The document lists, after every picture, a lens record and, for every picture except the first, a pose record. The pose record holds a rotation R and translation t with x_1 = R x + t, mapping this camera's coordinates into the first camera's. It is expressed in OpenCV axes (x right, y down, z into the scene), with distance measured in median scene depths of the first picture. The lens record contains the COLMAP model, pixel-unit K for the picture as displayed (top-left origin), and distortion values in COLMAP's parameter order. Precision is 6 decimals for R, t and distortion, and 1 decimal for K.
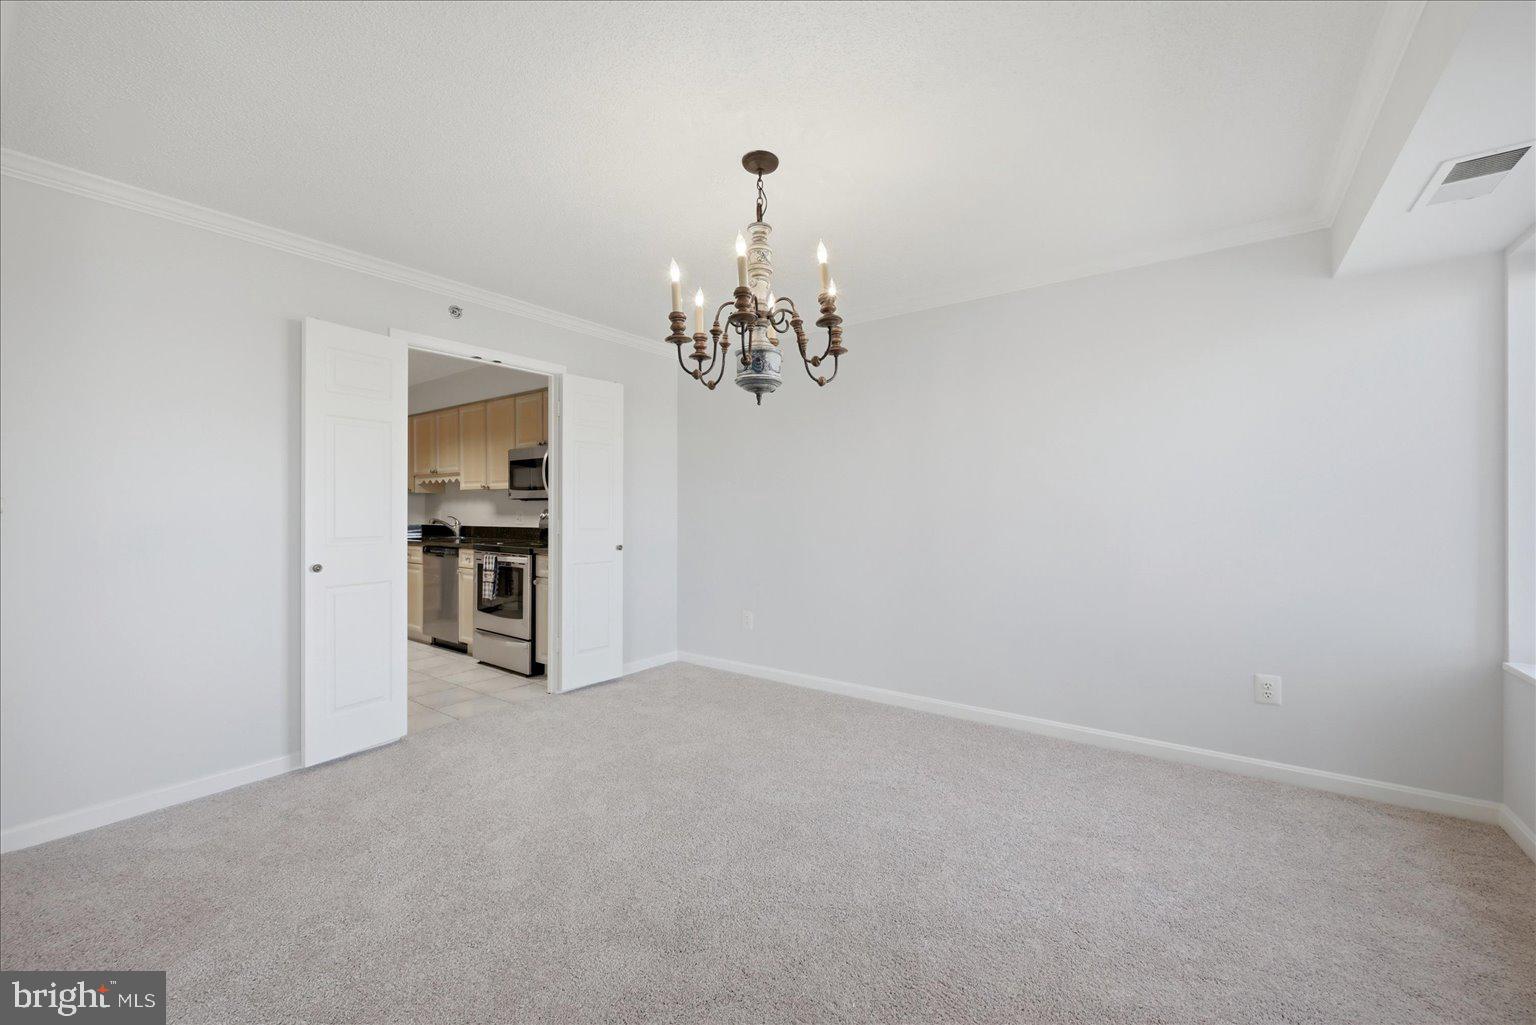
lens RADIAL K [[613.4, 0, 759.3], [0, 613.4, 519.8], [0, 0, 1]] dist [0.000355, -0.000031]
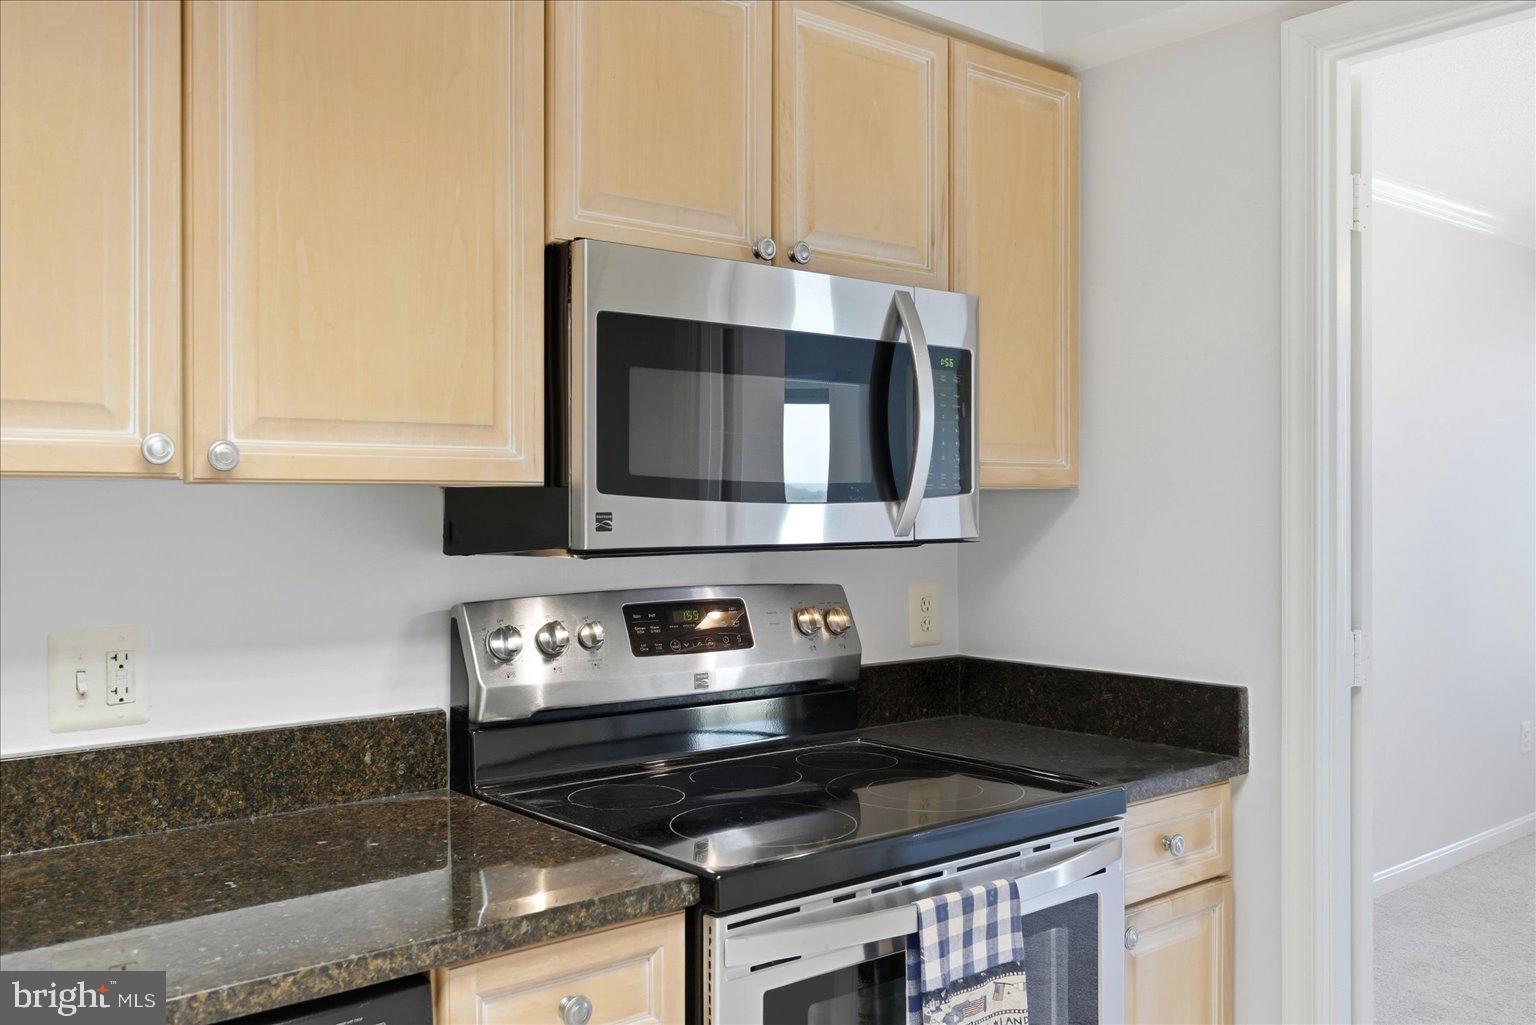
lens RADIAL K [[1319.4, 0, 773.4], [0, 1319.4, 512.4], [0, 0, 1]] dist [0.000159, -0.003567]
pose [[0.220726, -0.010790, 0.975276, -0.662250], [0.015721, 0.999848, 0.007504, -0.041110], [-0.975209, 0.013676, 0.220862, 0.798481]]
